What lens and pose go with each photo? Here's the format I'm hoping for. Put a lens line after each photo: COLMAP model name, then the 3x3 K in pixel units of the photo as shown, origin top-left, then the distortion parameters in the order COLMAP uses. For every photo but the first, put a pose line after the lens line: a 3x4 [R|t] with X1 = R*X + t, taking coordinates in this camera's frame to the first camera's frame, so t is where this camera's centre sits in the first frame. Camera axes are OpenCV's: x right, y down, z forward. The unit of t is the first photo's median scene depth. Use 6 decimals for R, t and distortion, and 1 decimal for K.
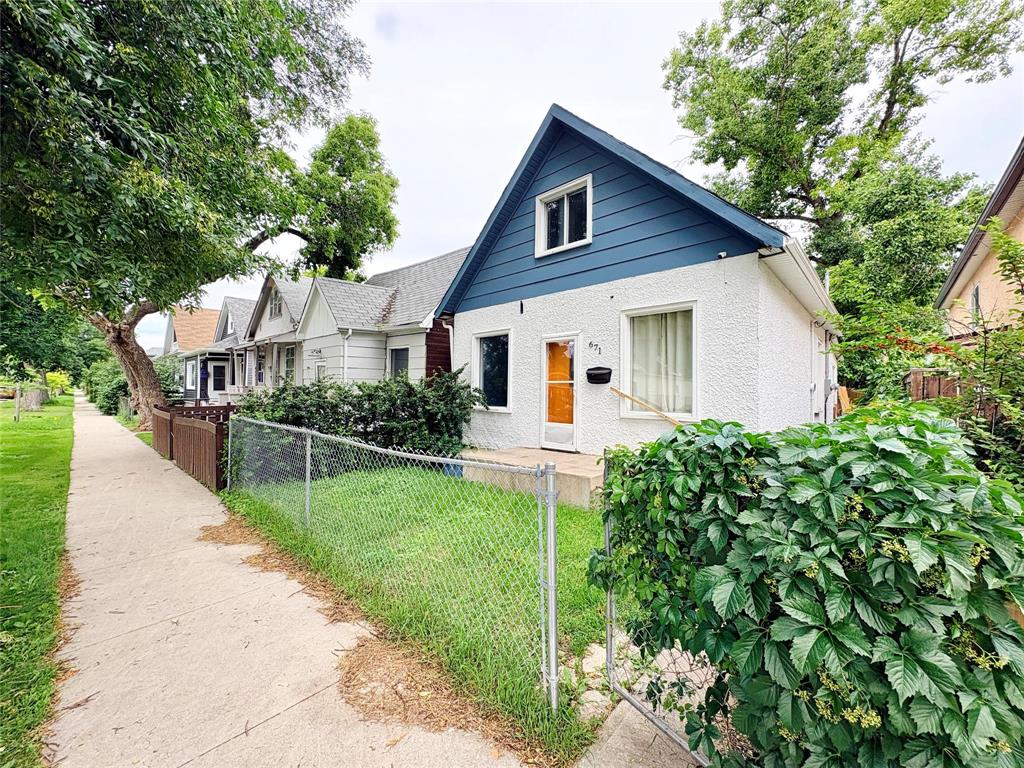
lens RADIAL K [[404.9, 0, 502.3], [0, 404.9, 383.8], [0, 0, 1]] dist [-0.000220, 0.000268]
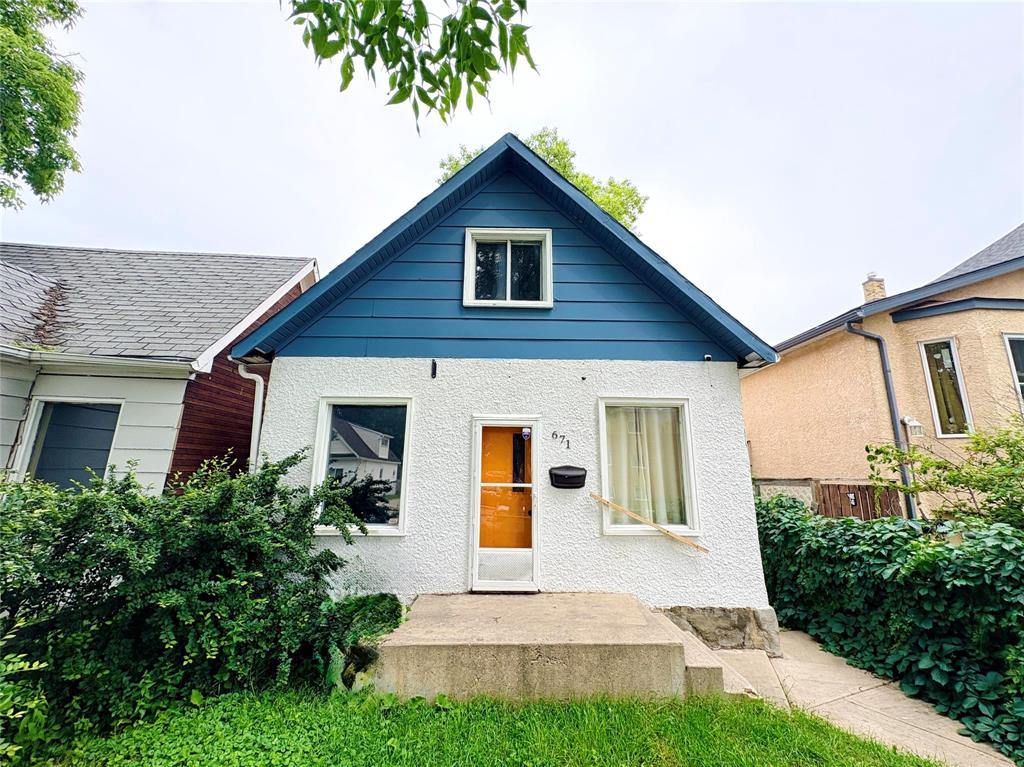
lens RADIAL K [[418.0, 0, 510.5], [0, 418.0, 383.2], [0, 0, 1]] dist [0.000661, 0.000188]
pose [[0.706842, 0.149352, 0.691425, -0.364963], [-0.016659, 0.980700, -0.194807, -0.035793], [-0.707175, 0.126179, 0.695688, 0.466871]]
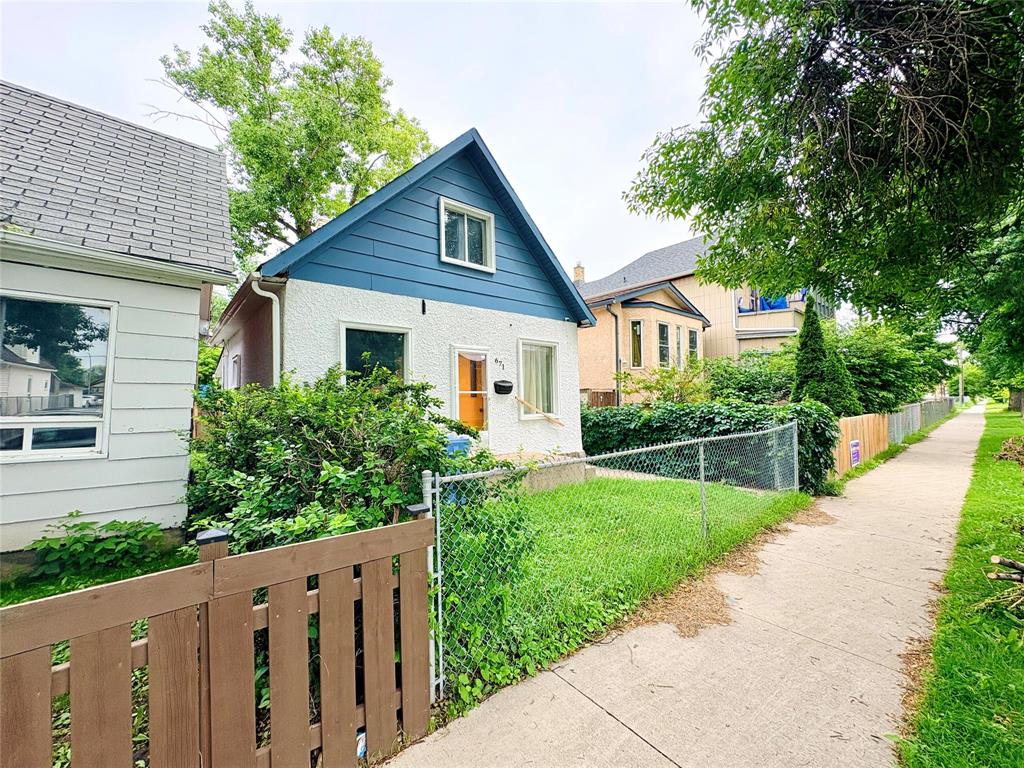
lens RADIAL K [[418.0, 0, 510.5], [0, 418.0, 383.7], [0, 0, 1]] dist [0.000661, 0.000188]
pose [[0.096587, 0.028045, 0.994929, -0.902772], [-0.000700, 0.999605, -0.028109, 0.003140], [-0.995324, 0.002019, 0.096568, 0.783242]]
